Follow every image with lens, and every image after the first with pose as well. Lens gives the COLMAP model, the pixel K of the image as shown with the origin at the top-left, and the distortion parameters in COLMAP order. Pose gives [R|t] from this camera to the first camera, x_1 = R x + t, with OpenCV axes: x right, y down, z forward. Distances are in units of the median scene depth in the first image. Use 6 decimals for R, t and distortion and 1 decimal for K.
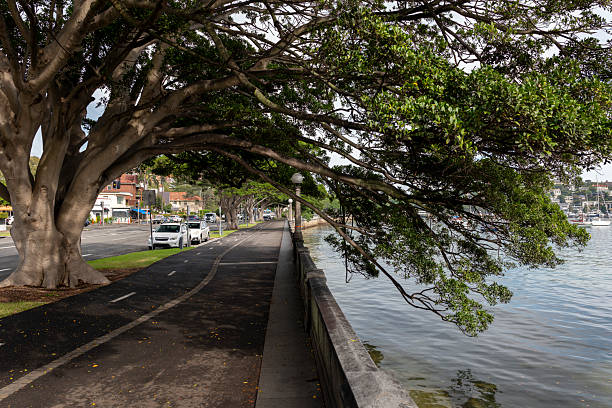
lens RADIAL K [[458.9, 0, 306.4], [0, 458.9, 204.3], [0, 0, 1]] dist [-0.008052, -0.006030]
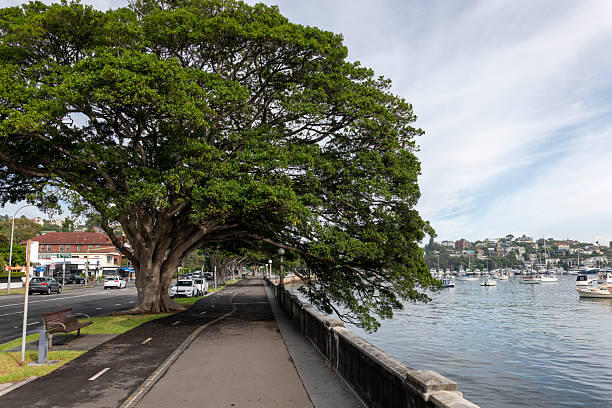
lens RADIAL K [[458.9, 0, 306.9], [0, 458.9, 206.1], [0, 0, 1]] dist [-0.008052, -0.006030]
pose [[0.998179, 0.006218, 0.060005, -0.022066], [0.001093, 0.992646, -0.121047, -0.014220], [-0.060316, 0.120892, 0.990832, -0.539007]]
